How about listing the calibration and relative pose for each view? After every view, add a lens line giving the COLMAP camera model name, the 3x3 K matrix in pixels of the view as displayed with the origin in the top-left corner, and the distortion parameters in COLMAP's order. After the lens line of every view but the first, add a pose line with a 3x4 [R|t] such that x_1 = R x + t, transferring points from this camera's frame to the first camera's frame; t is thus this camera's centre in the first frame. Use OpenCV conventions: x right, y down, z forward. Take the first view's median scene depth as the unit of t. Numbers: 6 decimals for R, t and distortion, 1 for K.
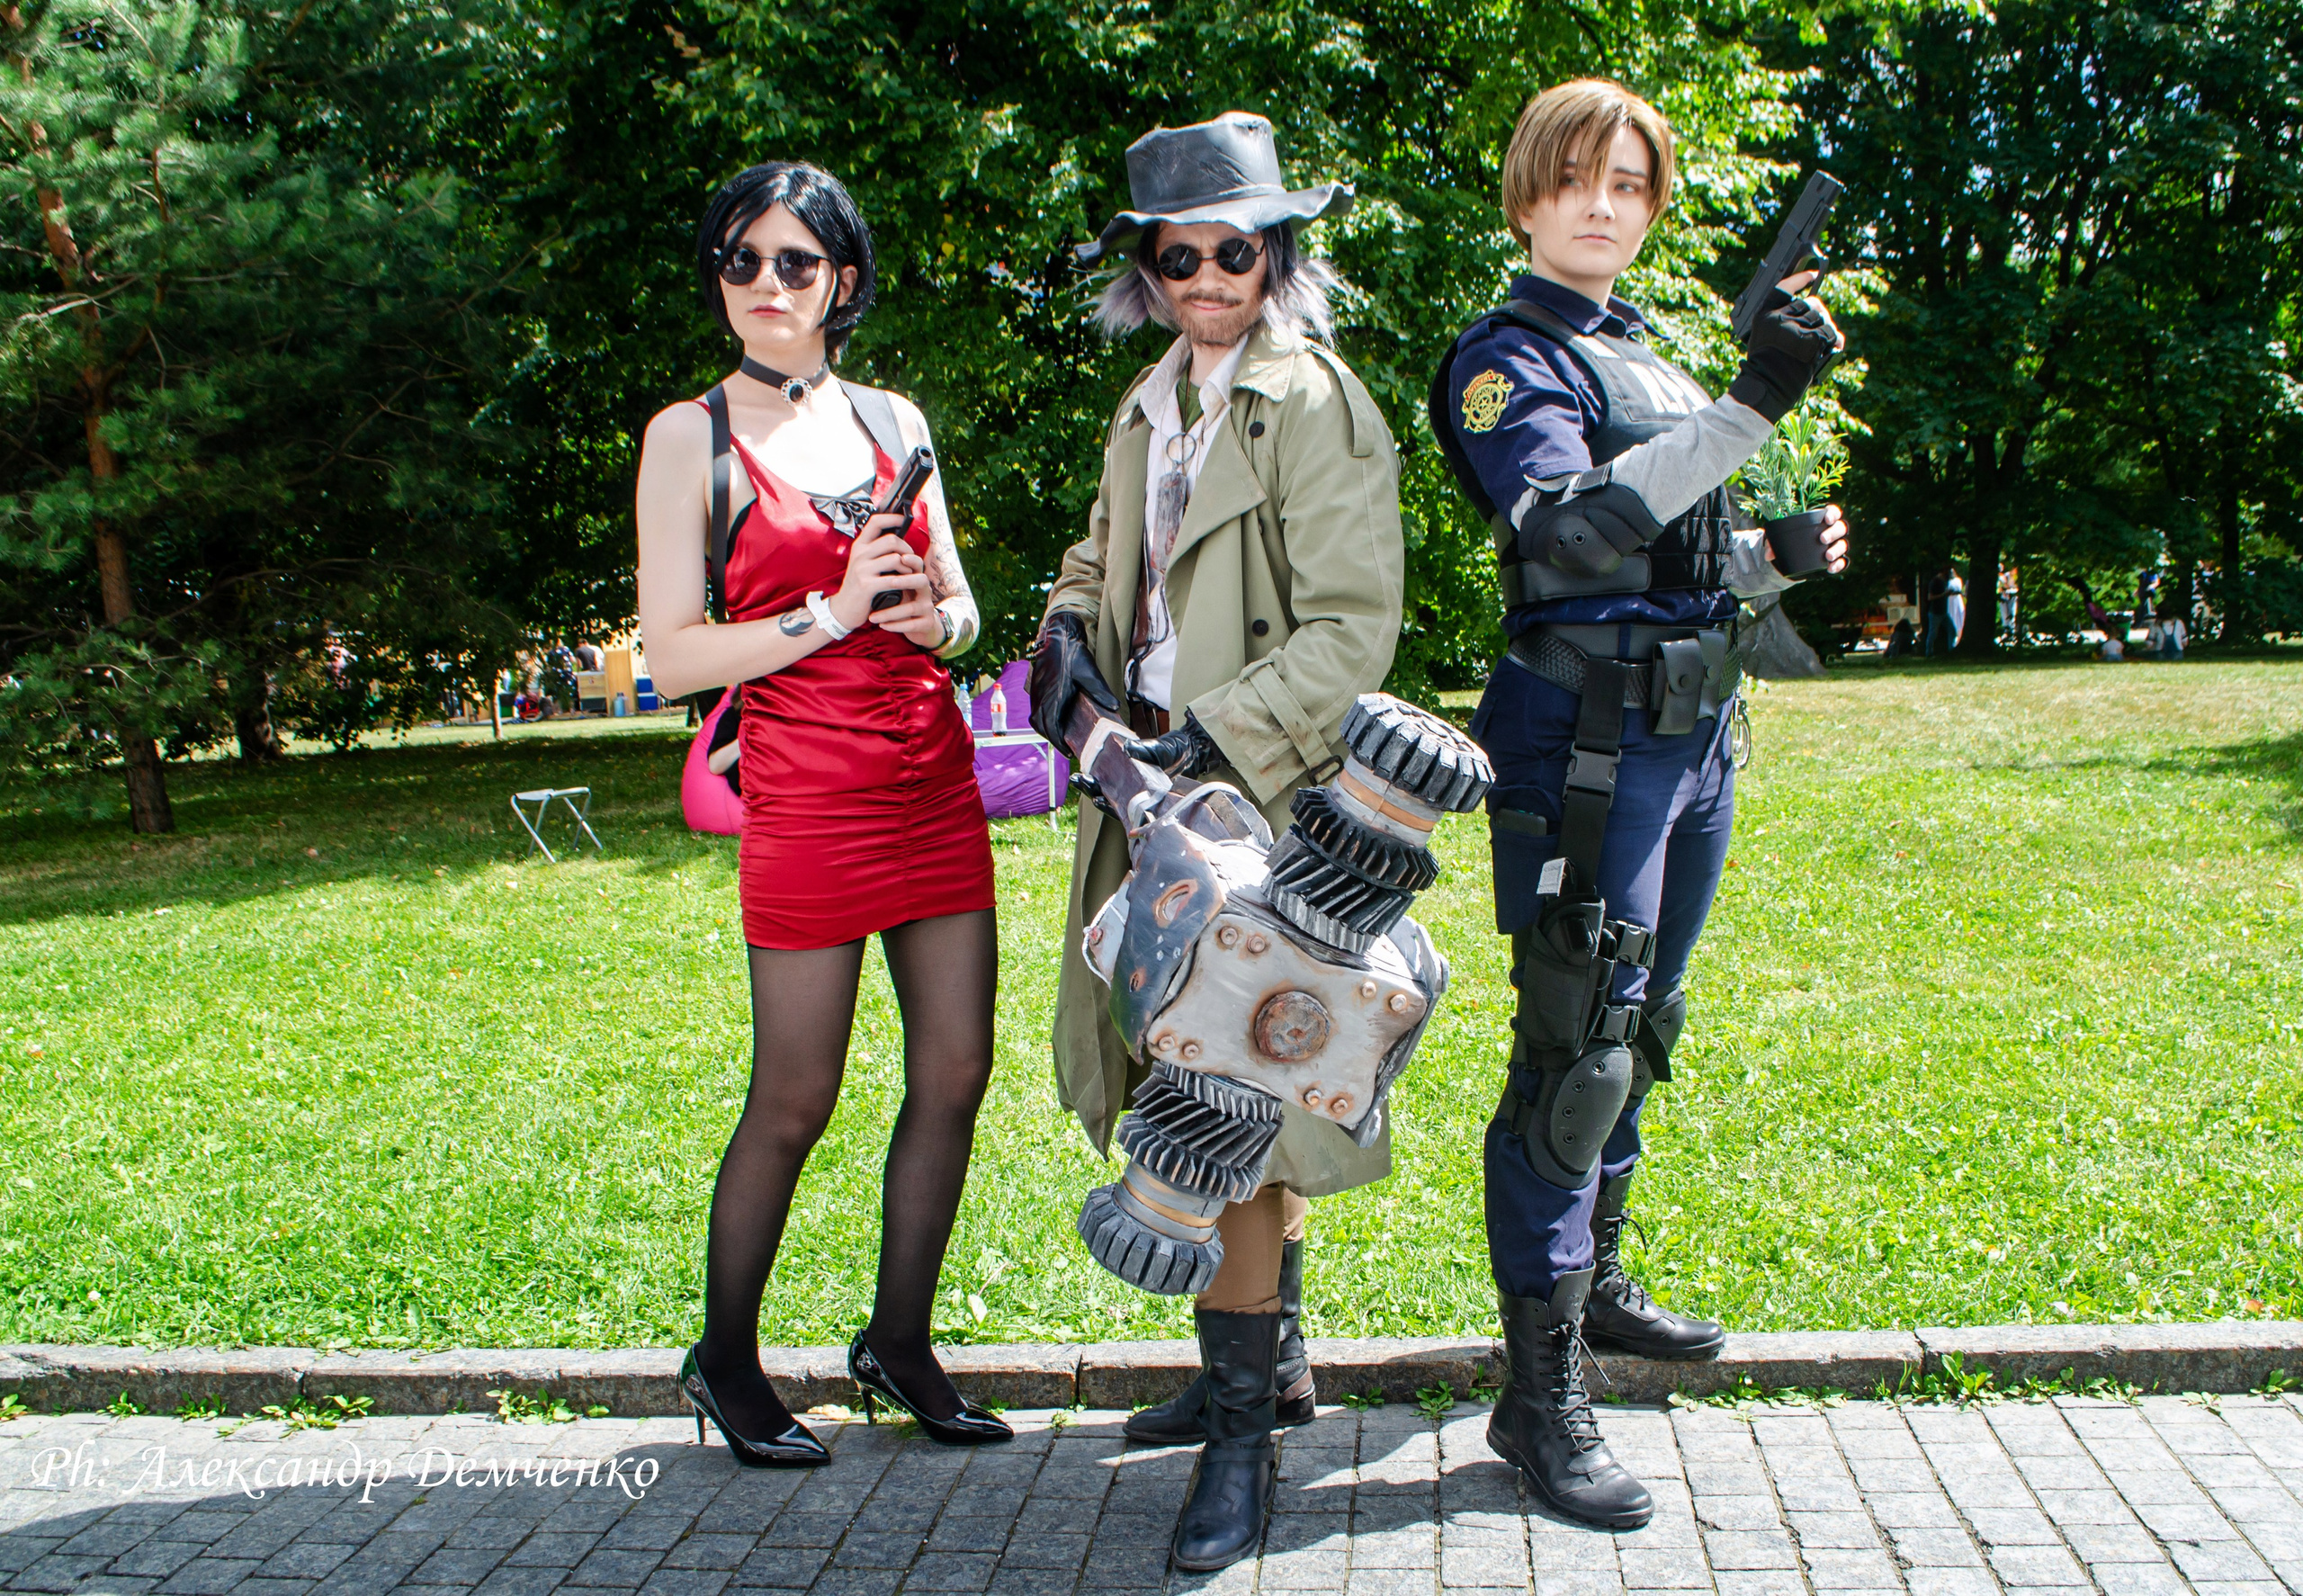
lens RADIAL K [[2249.7, 0, 1181.9], [0, 2249.7, 871.2], [0, 0, 1]] dist [-0.077729, 0.005787]
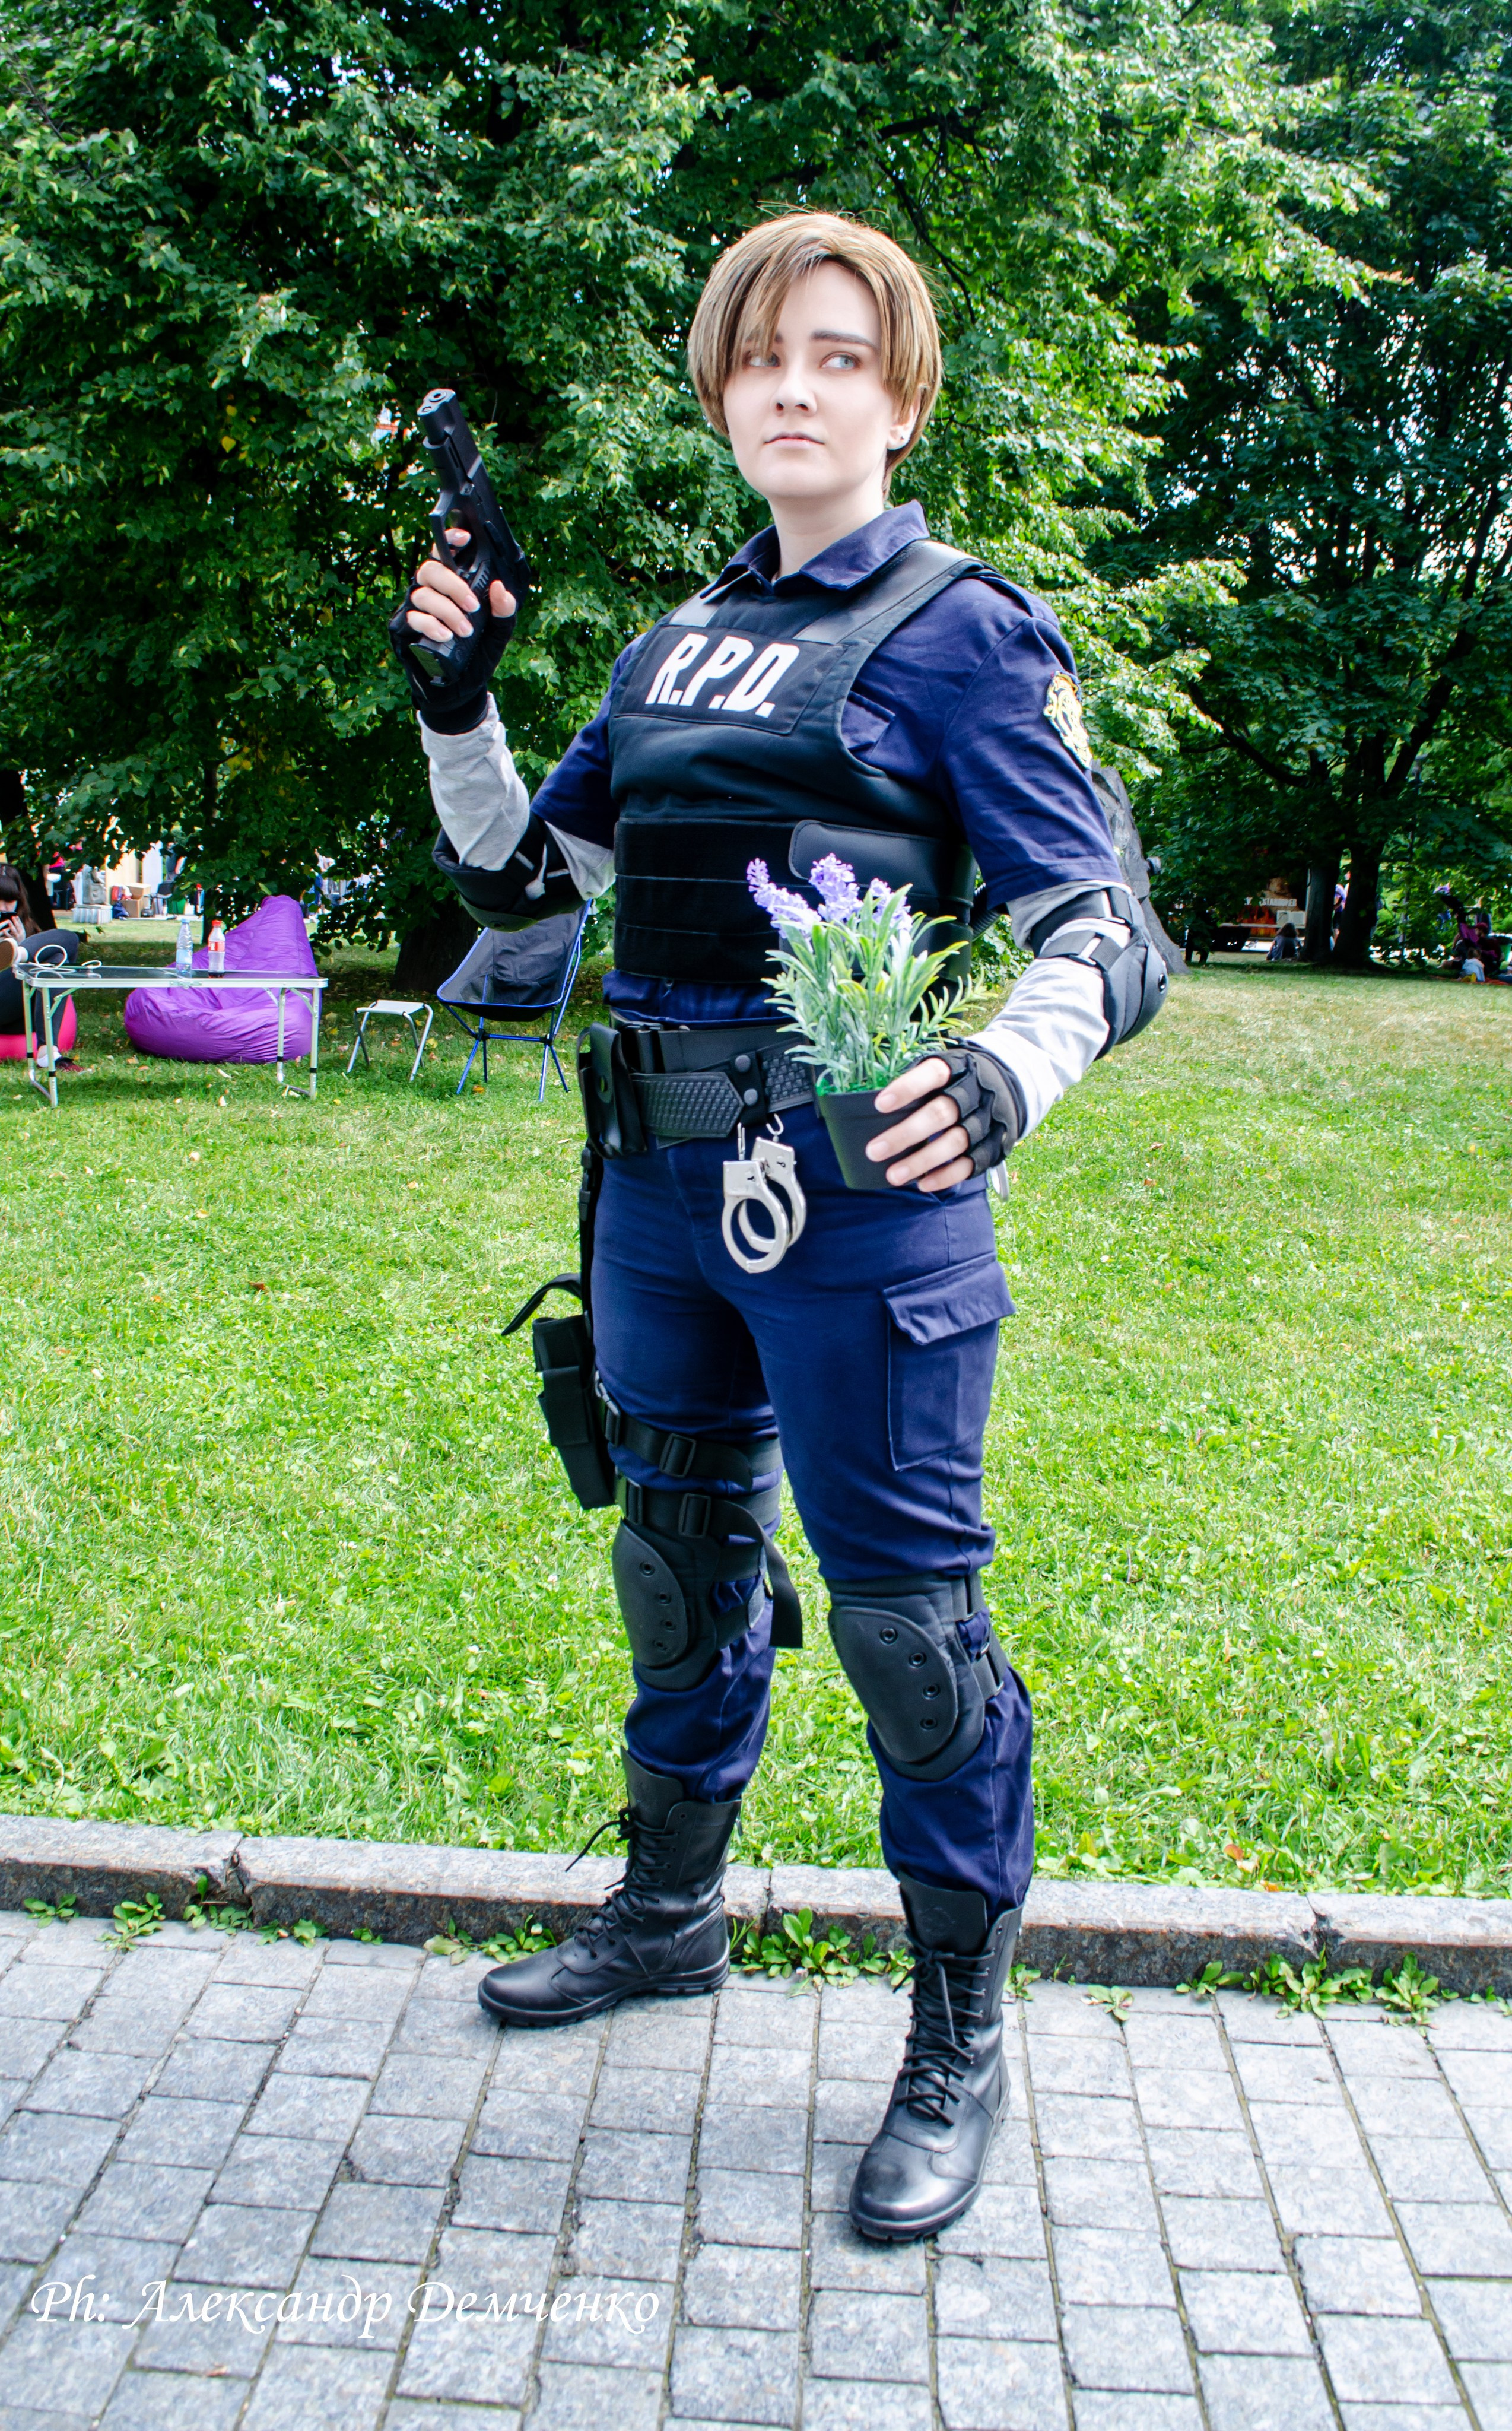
lens RADIAL K [[2219.7, 0, 756.0], [0, 2219.7, 1215.5], [0, 0, 1]] dist [-0.086933, 0.022061]
pose [[0.994567, 0.072885, 0.074323, 0.070899], [-0.076072, 0.996260, 0.040984, -0.014792], [-0.071057, -0.046416, 0.996392, 0.069296]]
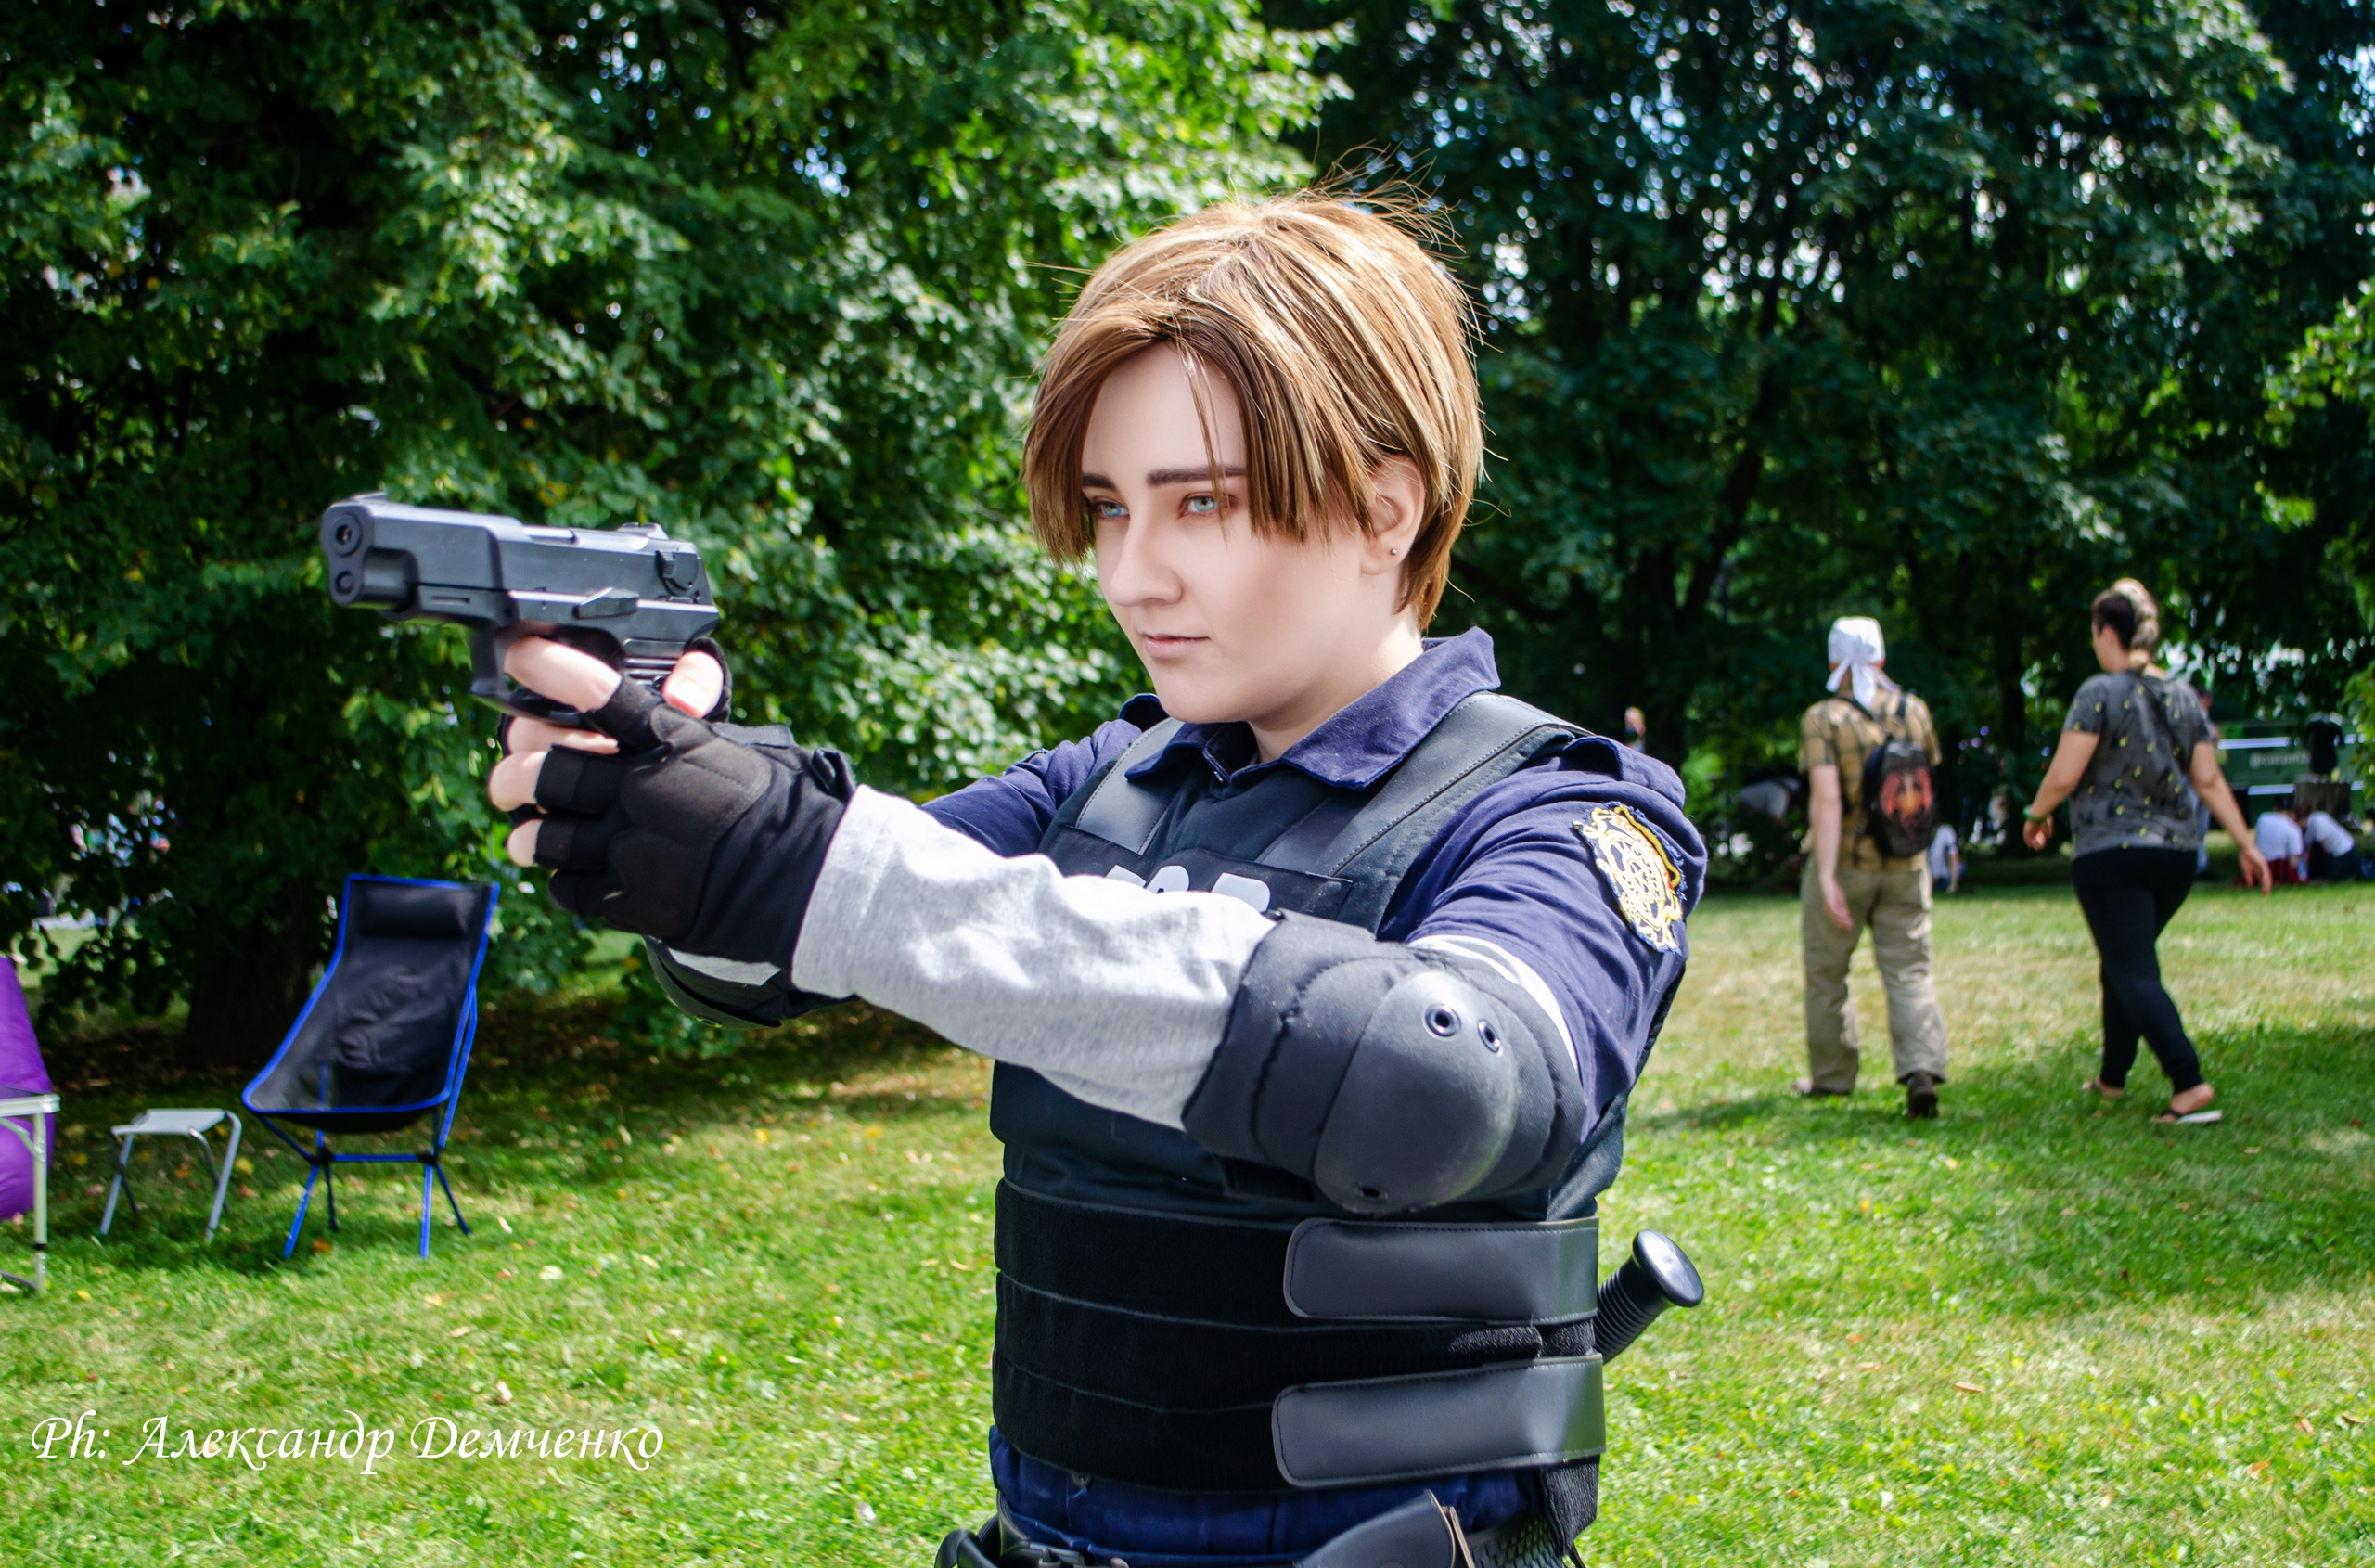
lens RADIAL K [[3359.1, 0, 1336.8], [0, 3359.1, 712.3], [0, 0, 1]] dist [-0.047931, 0.066400]
pose [[0.973312, 0.017003, 0.228855, 0.076101], [0.013494, 0.991286, -0.131038, -0.039223], [-0.229089, 0.130629, 0.964601, 0.082416]]
